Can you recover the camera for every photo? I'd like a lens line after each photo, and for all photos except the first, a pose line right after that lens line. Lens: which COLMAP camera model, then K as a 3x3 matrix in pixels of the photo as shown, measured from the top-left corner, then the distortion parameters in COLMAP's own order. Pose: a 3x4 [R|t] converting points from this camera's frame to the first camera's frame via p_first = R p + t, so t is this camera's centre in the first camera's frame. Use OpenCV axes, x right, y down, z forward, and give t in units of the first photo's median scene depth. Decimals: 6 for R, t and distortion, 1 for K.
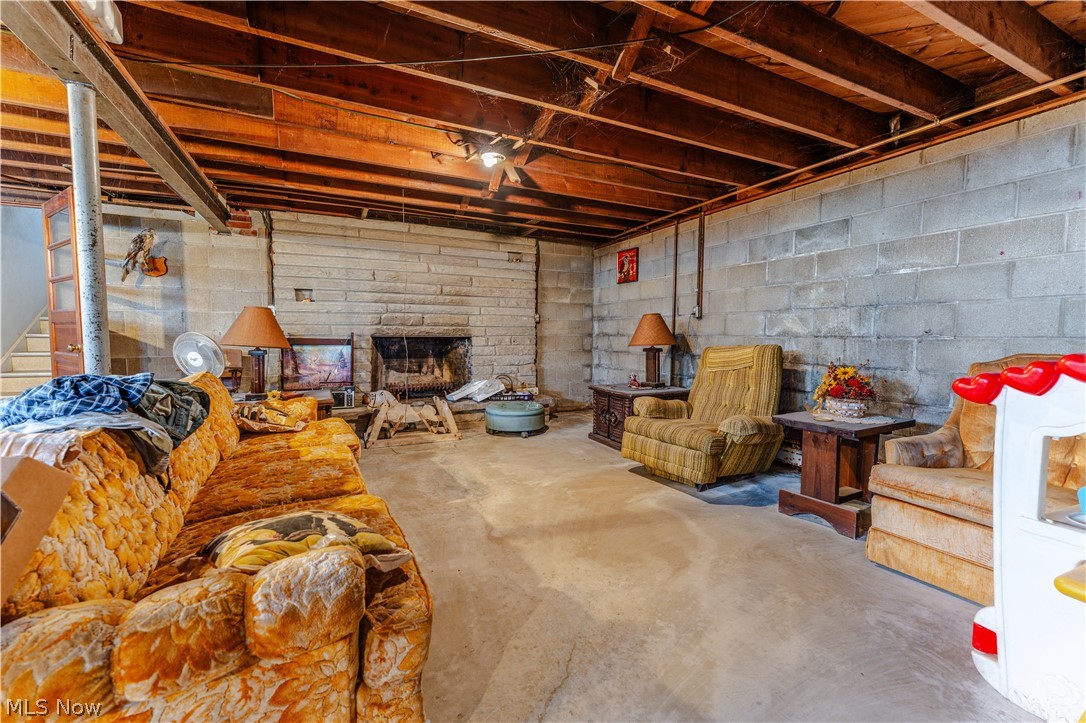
lens RADIAL K [[443.7, 0, 543.0], [0, 443.7, 361.5], [0, 0, 1]] dist [0.000516, -0.000023]
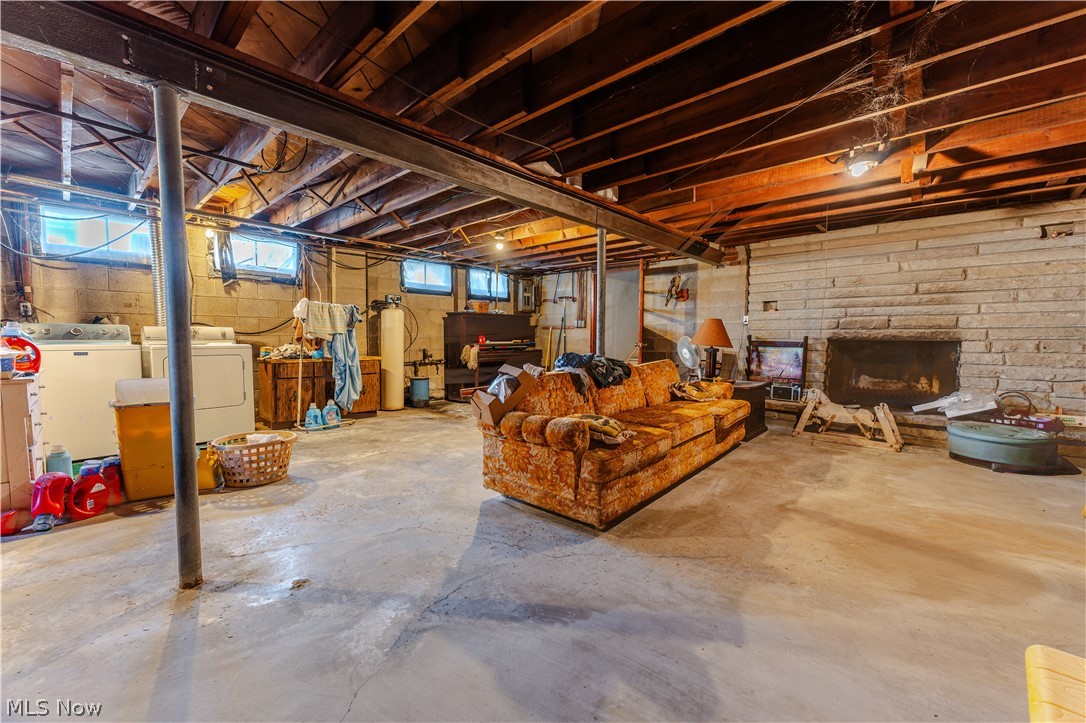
lens RADIAL K [[443.7, 0, 543.0], [0, 443.7, 361.5], [0, 0, 1]] dist [0.000516, -0.000023]
pose [[0.359466, 0.050208, -0.931807, 0.396924], [-0.059384, 0.997758, 0.030853, 0.003908], [0.931267, 0.044244, 0.361641, -0.028976]]
